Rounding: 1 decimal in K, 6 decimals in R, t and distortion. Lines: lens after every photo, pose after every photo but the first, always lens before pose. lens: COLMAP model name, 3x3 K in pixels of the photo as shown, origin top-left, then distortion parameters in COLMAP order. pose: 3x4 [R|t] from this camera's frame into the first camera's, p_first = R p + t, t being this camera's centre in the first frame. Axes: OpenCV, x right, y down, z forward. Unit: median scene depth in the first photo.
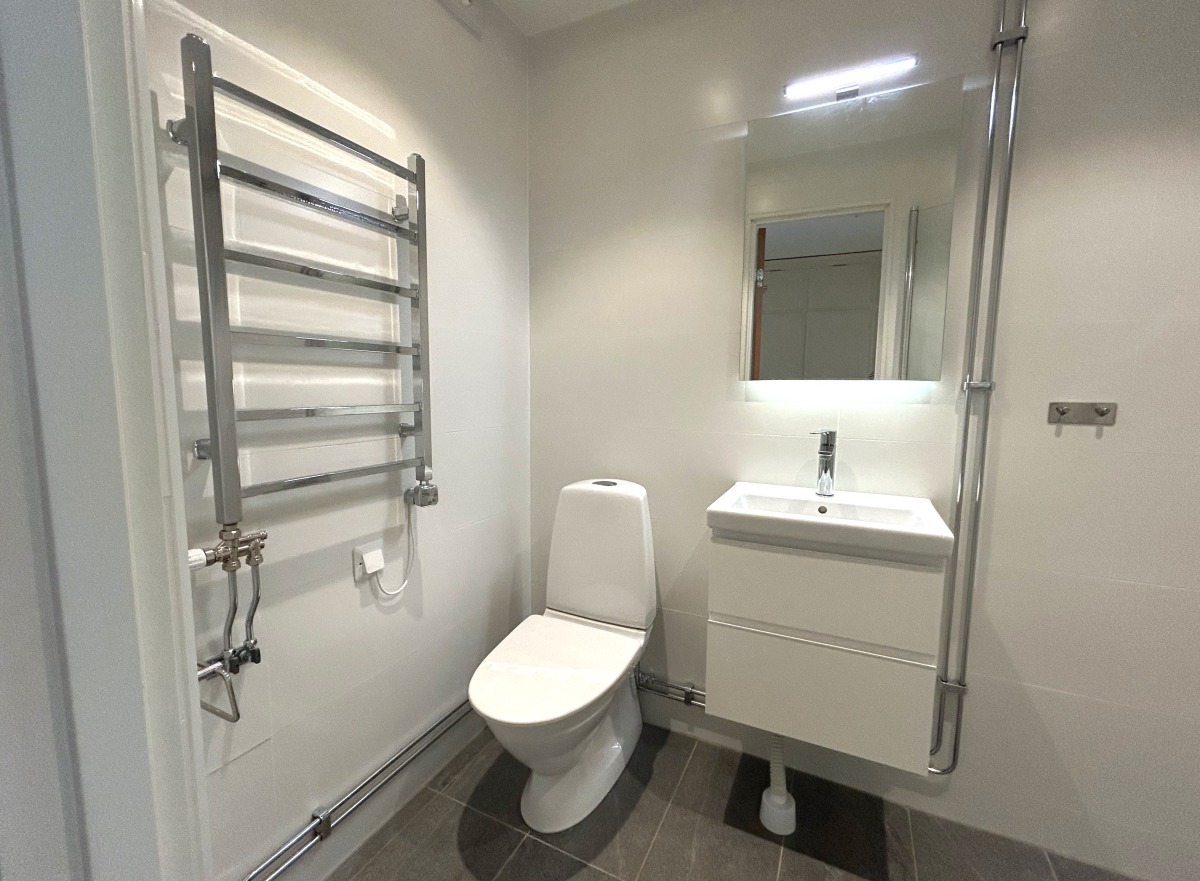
lens RADIAL K [[512.5, 0, 604.0], [0, 512.5, 438.6], [0, 0, 1]] dist [-0.000004, 0.000543]
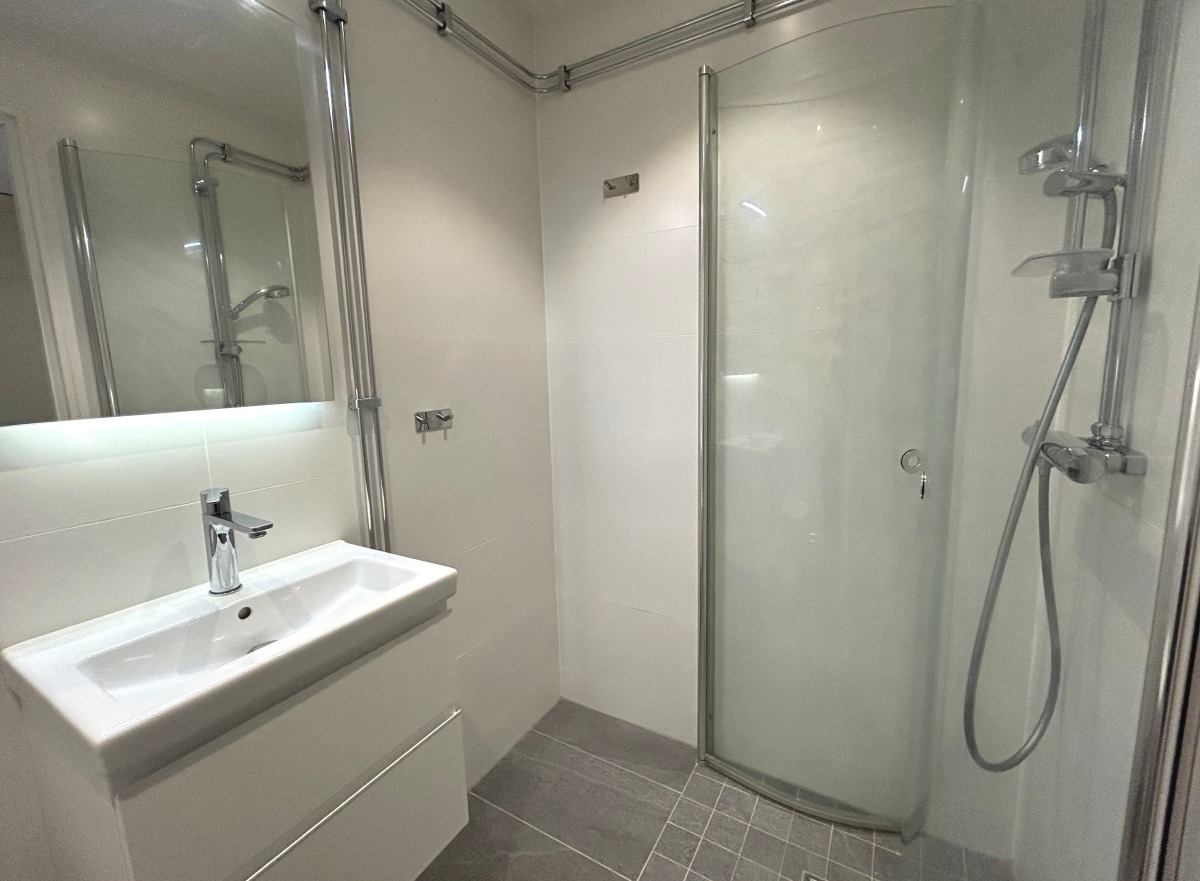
lens RADIAL K [[512.5, 0, 604.0], [0, 512.5, 438.6], [0, 0, 1]] dist [-0.000004, 0.000543]
pose [[0.076202, -0.153647, 0.985183, -0.152631], [0.133248, 0.980763, 0.142651, -0.117963], [-0.988149, 0.120403, 0.095209, 0.517562]]
